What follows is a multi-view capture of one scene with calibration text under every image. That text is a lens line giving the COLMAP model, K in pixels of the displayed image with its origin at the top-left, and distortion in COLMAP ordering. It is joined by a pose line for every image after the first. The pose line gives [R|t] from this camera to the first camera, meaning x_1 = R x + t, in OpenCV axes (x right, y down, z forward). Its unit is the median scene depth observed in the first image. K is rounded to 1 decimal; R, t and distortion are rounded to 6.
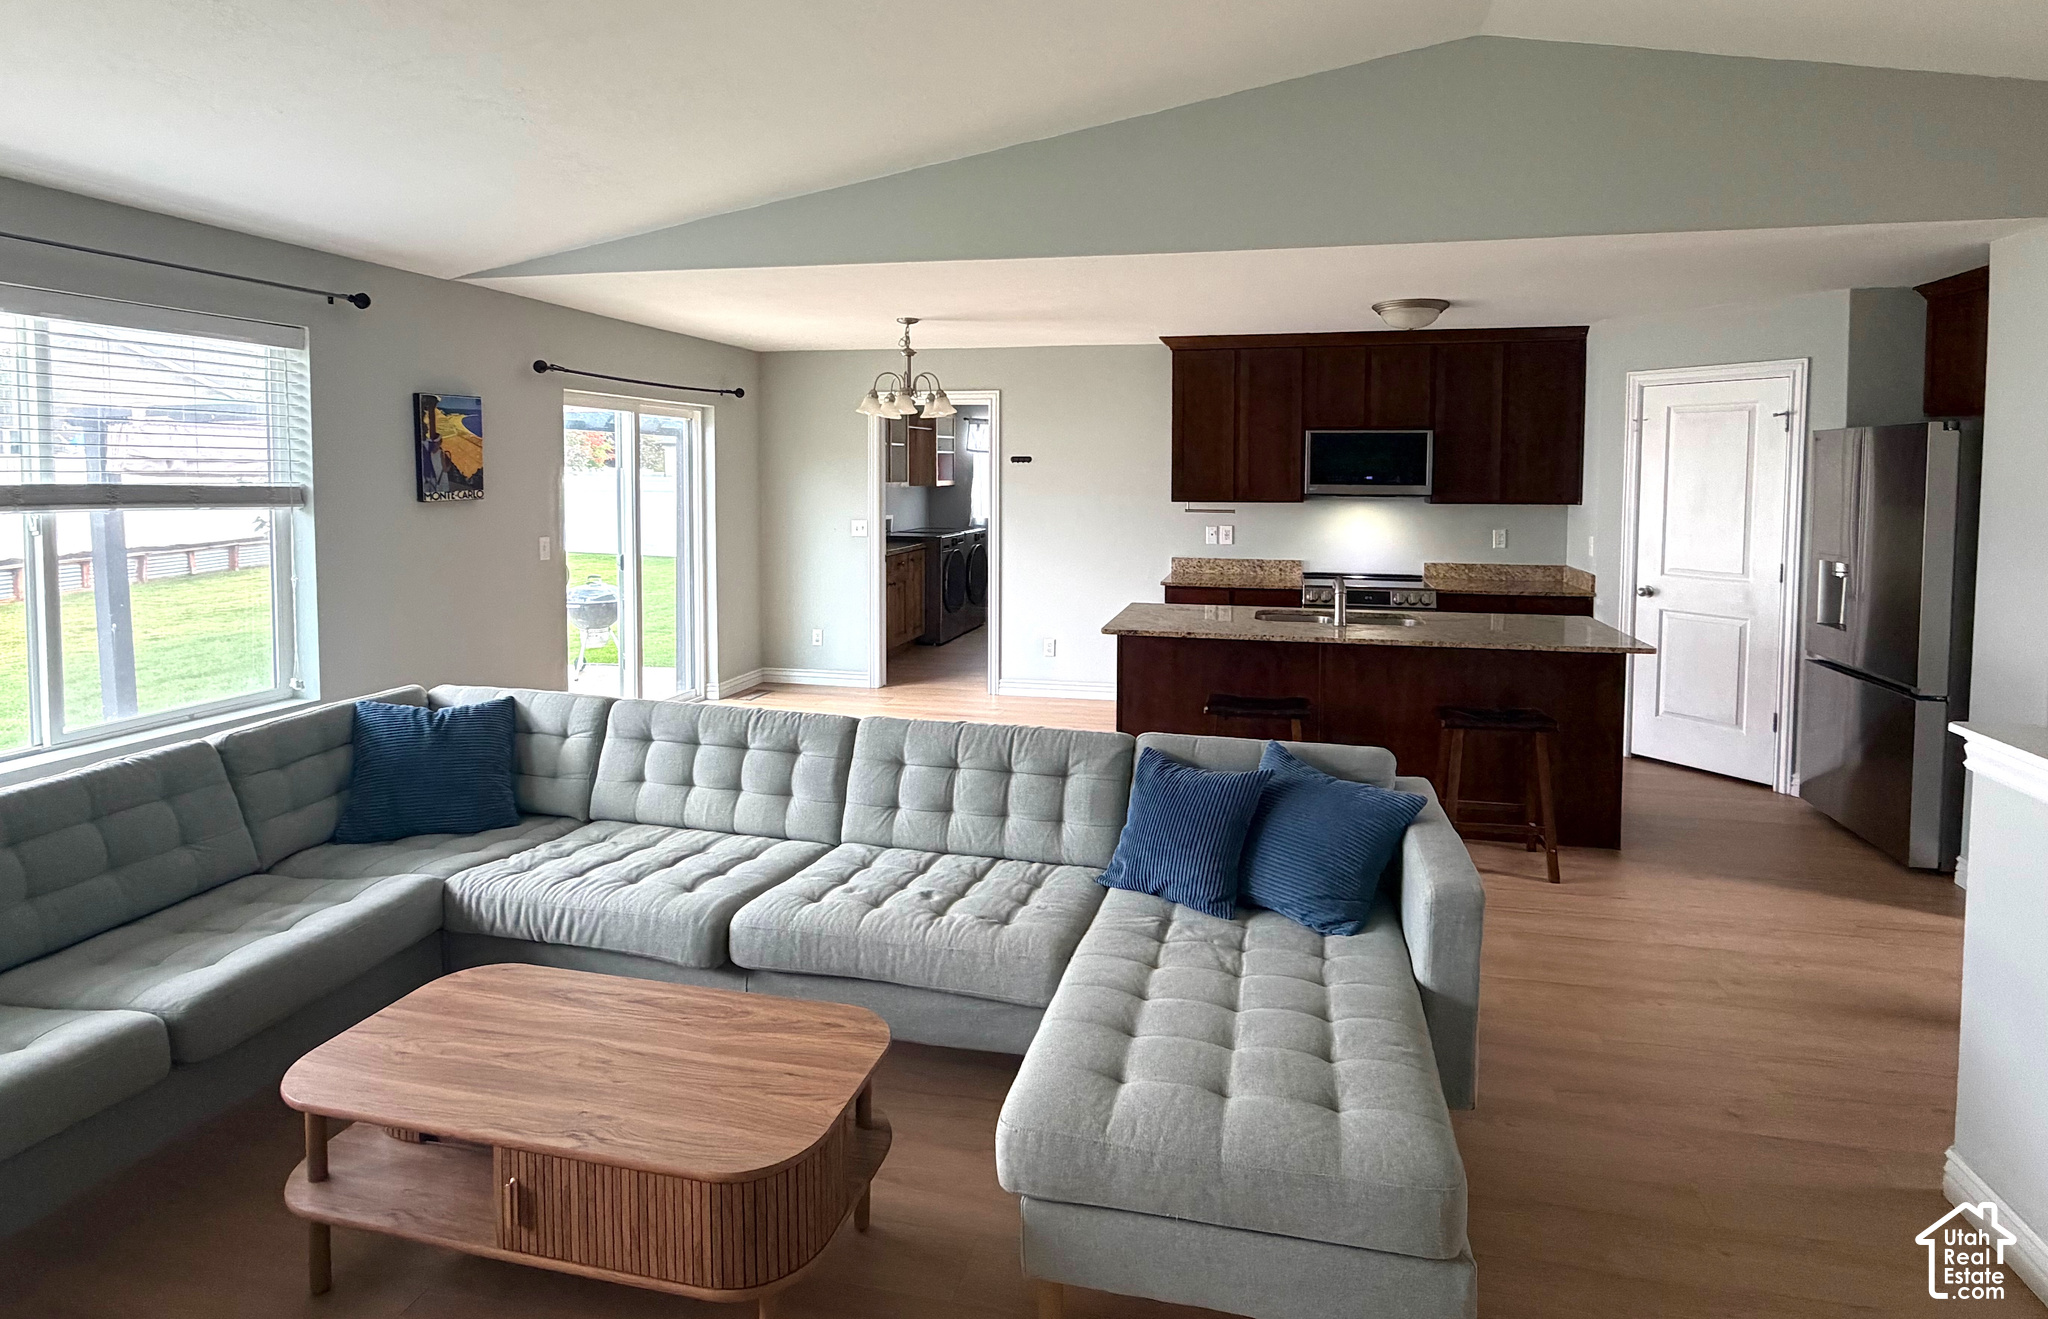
lens RADIAL K [[1029.8, 0, 1059.3], [0, 1029.8, 525.8], [0, 0, 1]] dist [0.002183, 0.000291]
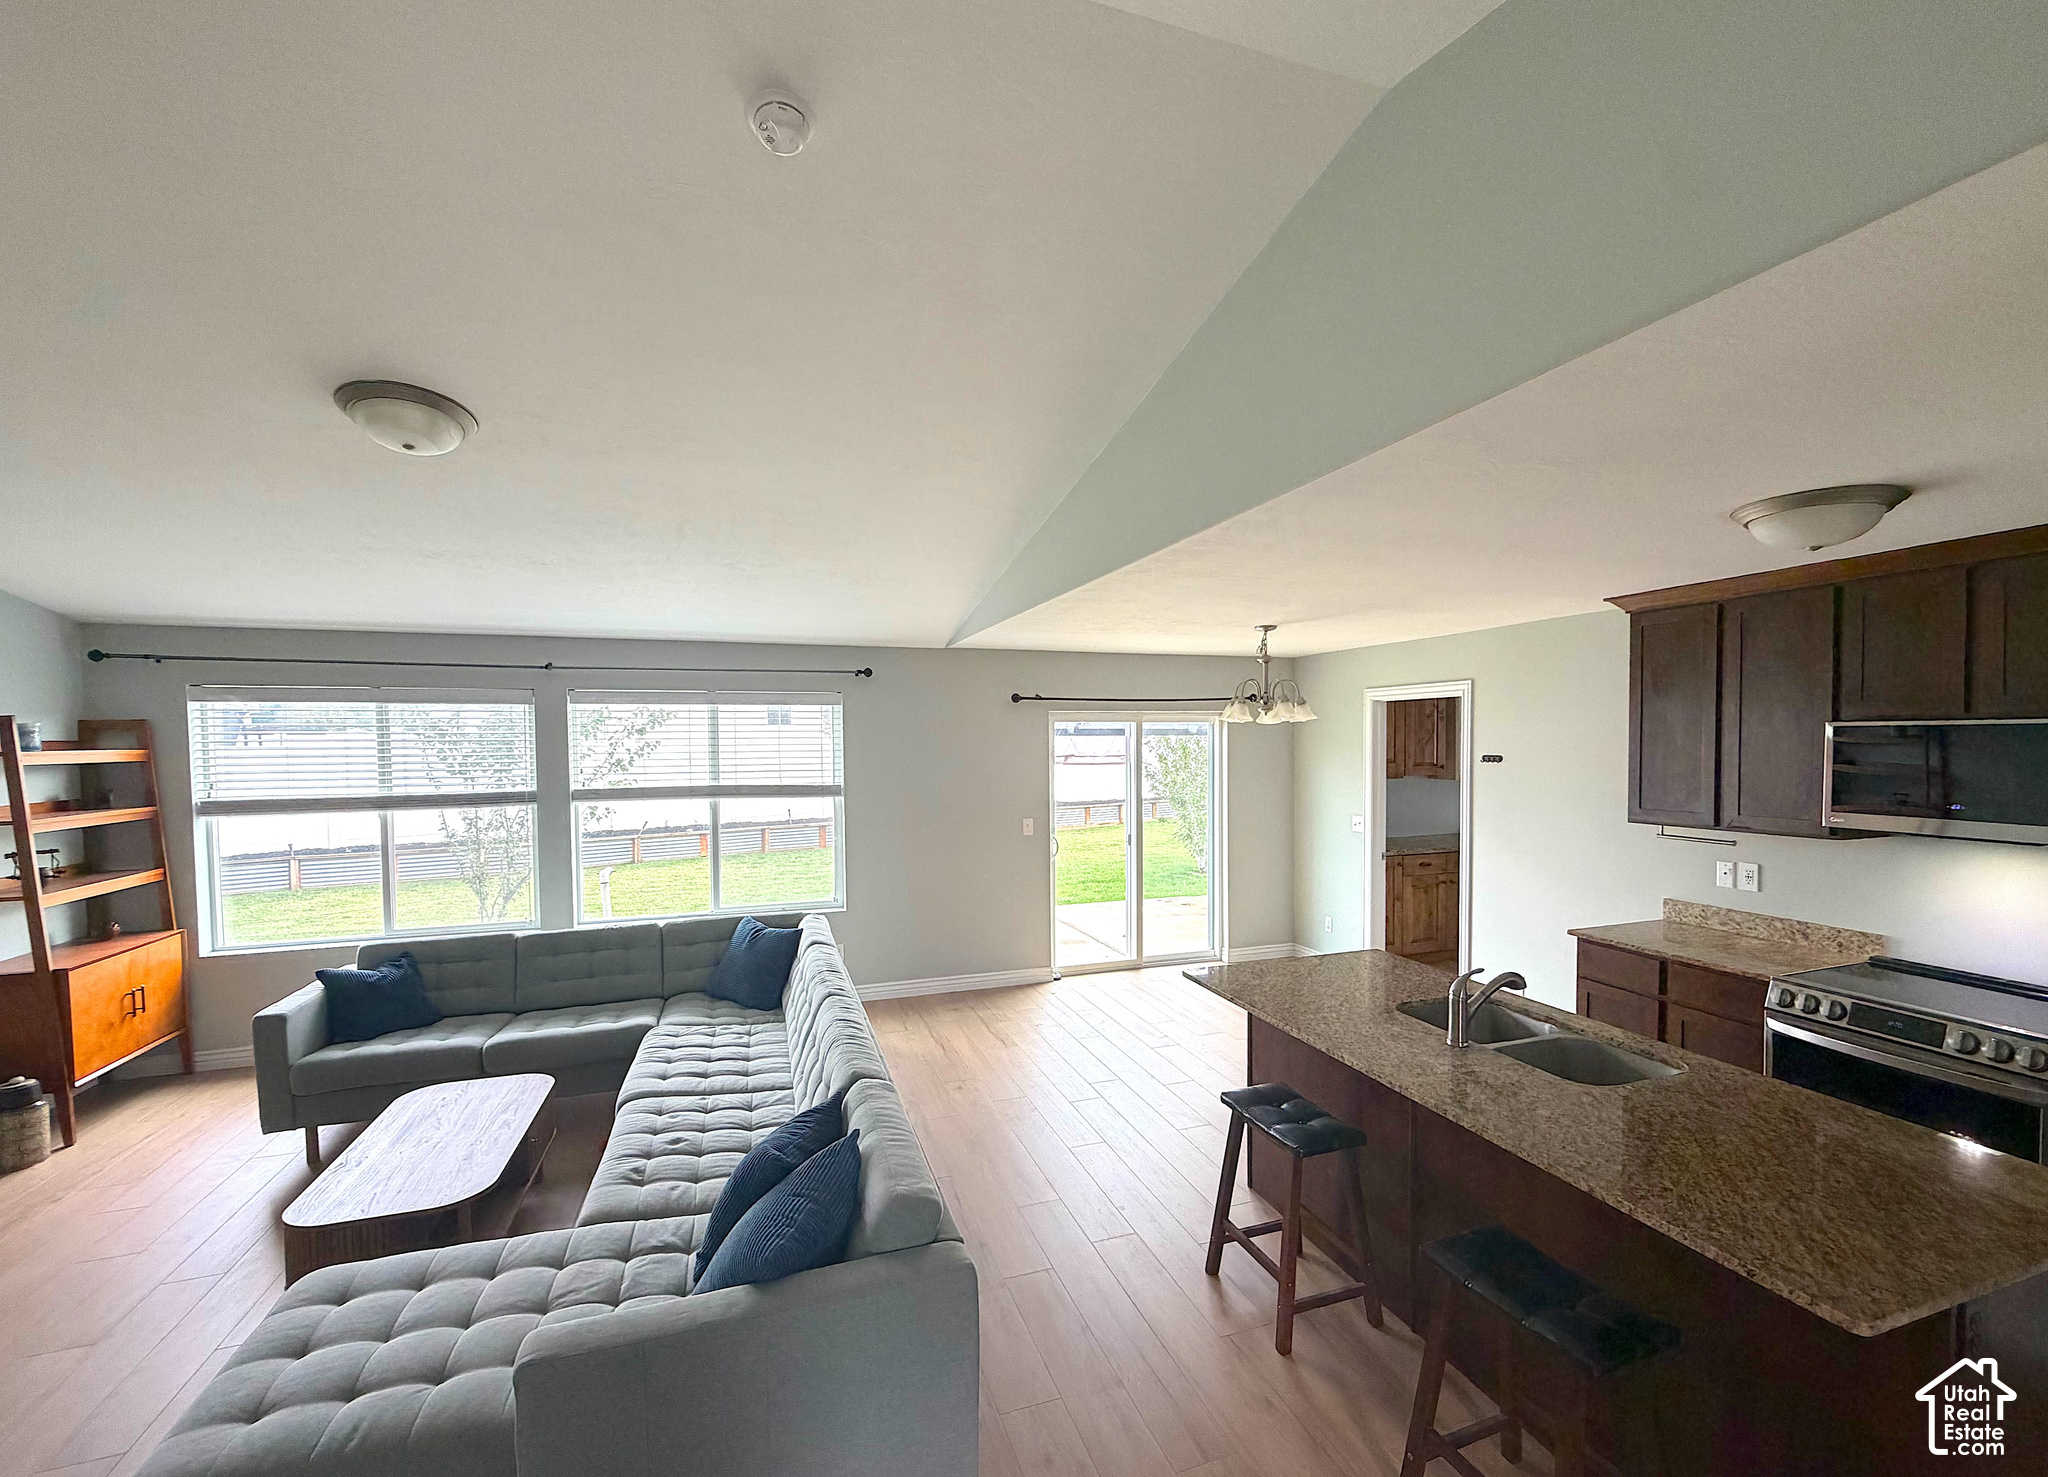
lens RADIAL K [[861.5, 0, 1042.4], [0, 861.5, 769.7], [0, 0, 1]] dist [-0.000117, 0.000007]
pose [[0.525360, 0.019923, -0.850647, 0.563145], [-0.032844, 0.999456, 0.003124, -0.067204], [0.850246, 0.026298, 0.525728, 0.453475]]
